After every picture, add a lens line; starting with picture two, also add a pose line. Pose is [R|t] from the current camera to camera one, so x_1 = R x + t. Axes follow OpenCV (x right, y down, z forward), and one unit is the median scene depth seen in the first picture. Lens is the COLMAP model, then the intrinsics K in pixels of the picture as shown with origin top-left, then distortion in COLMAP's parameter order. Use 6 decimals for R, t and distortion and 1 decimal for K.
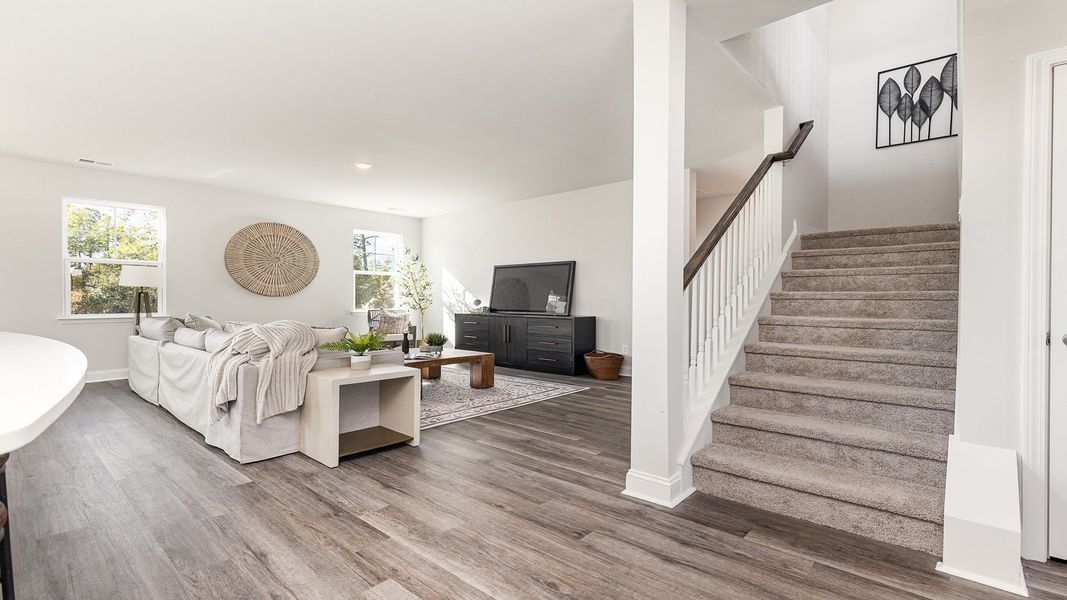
lens RADIAL K [[481.1, 0, 537.4], [0, 481.1, 303.2], [0, 0, 1]] dist [0.007864, -0.001455]
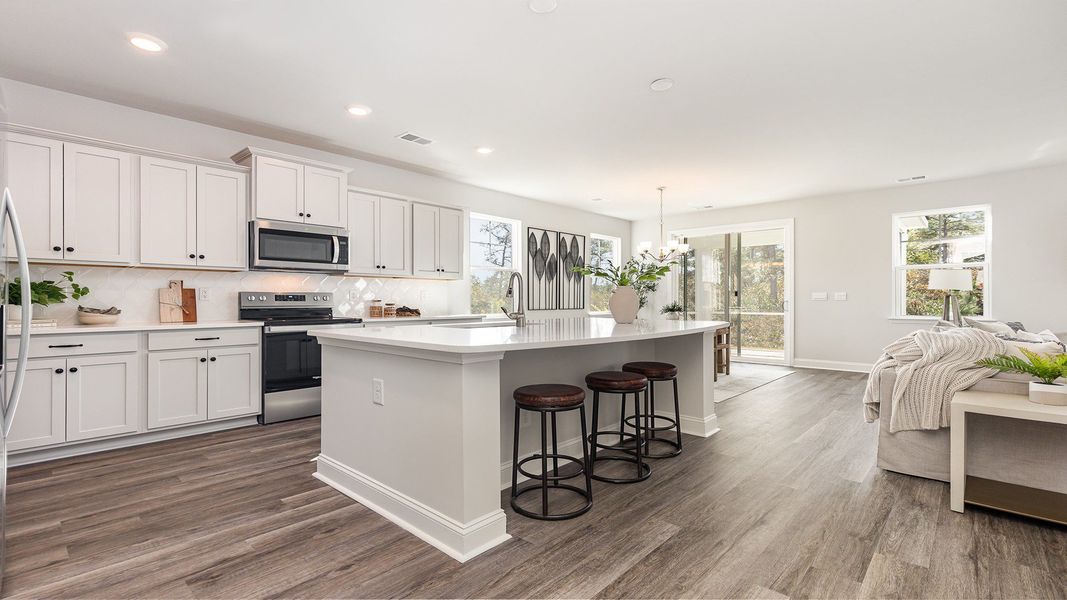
lens RADIAL K [[481.1, 0, 533.6], [0, 481.1, 296.7], [0, 0, 1]] dist [0.007864, -0.001455]
pose [[-0.023448, -0.010894, -0.999666, 0.416349], [-0.007823, 0.999912, -0.010713, -0.003213], [0.999694, 0.007569, -0.023531, 0.323163]]
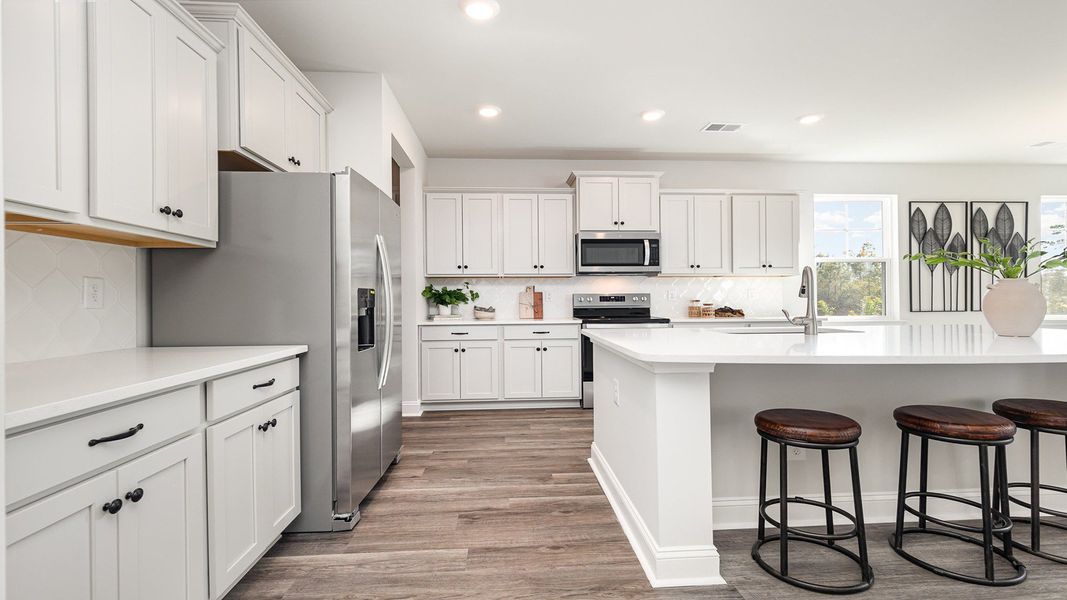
lens RADIAL K [[481.1, 0, 535.2], [0, 481.1, 298.8], [0, 0, 1]] dist [0.007864, -0.001455]
pose [[-0.705905, 0.000465, -0.708306, 0.291046], [-0.000647, 0.999999, 0.001302, -0.012557], [0.708306, 0.001377, -0.705904, 0.545258]]
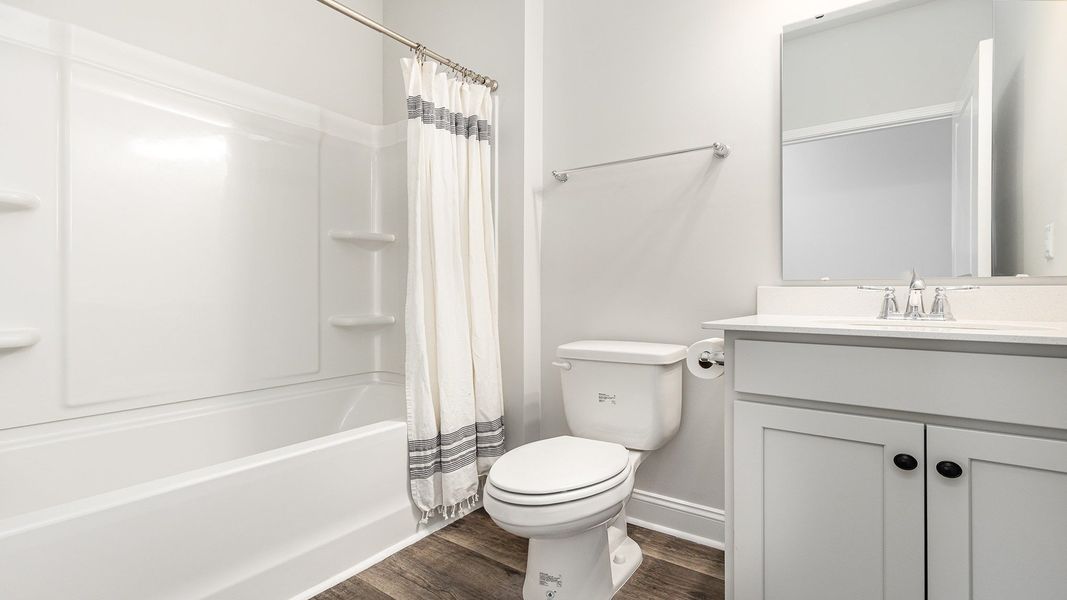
lens RADIAL K [[481.1, 0, 533.4], [0, 481.1, 297.6], [0, 0, 1]] dist [0.007864, -0.001455]
pose [[-0.994282, 0.001252, -0.106783, -0.382232], [0.000088, 0.999941, 0.010903, 0.045701], [0.106790, 0.010831, -0.994223, -0.488711]]
